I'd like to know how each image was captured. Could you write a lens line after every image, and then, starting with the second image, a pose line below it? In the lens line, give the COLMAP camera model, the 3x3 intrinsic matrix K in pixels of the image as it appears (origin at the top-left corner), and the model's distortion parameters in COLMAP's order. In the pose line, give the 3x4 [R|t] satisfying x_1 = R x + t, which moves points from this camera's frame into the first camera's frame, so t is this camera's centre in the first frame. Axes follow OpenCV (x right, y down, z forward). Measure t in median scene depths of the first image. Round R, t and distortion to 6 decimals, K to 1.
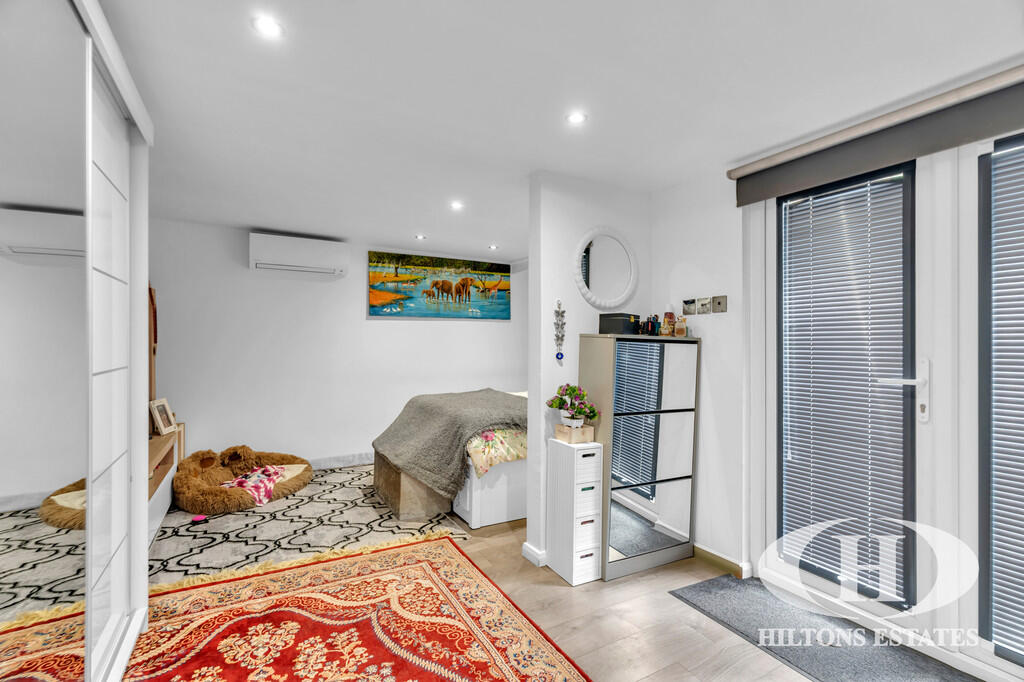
lens RADIAL K [[469.2, 0, 511.4], [0, 469.2, 343.0], [0, 0, 1]] dist [-0.001941, -0.000182]
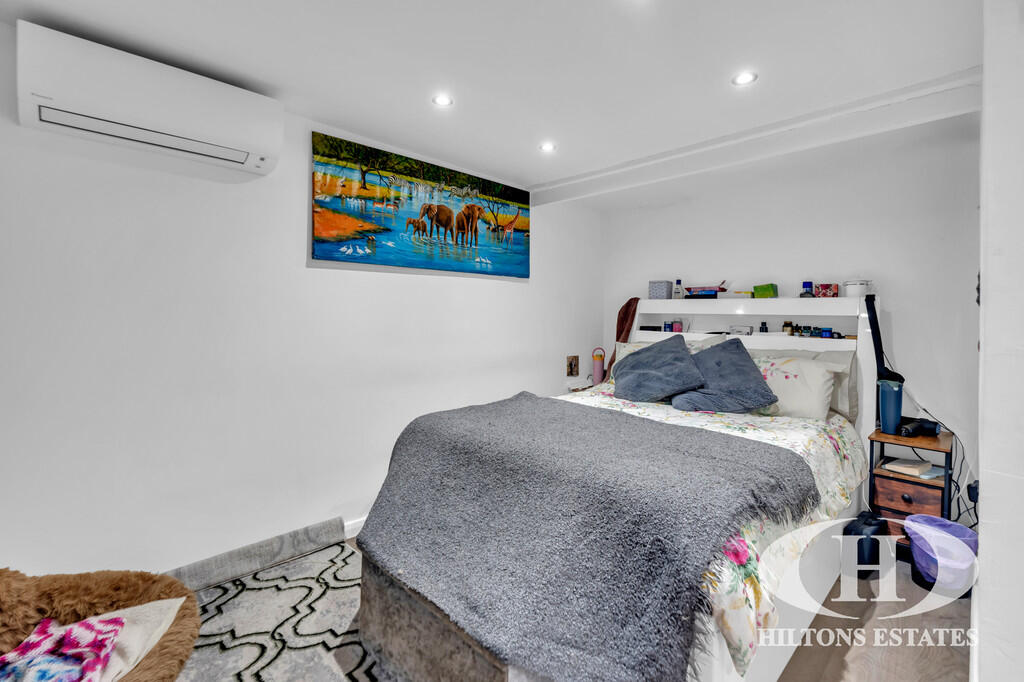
lens RADIAL K [[469.2, 0, 505.0], [0, 469.2, 316.6], [0, 0, 1]] dist [-0.001941, -0.000182]
pose [[0.965051, 0.008256, 0.261931, -0.220532], [-0.010892, 0.999904, 0.008613, -0.001809], [-0.261835, -0.011165, 0.965048, 0.425195]]
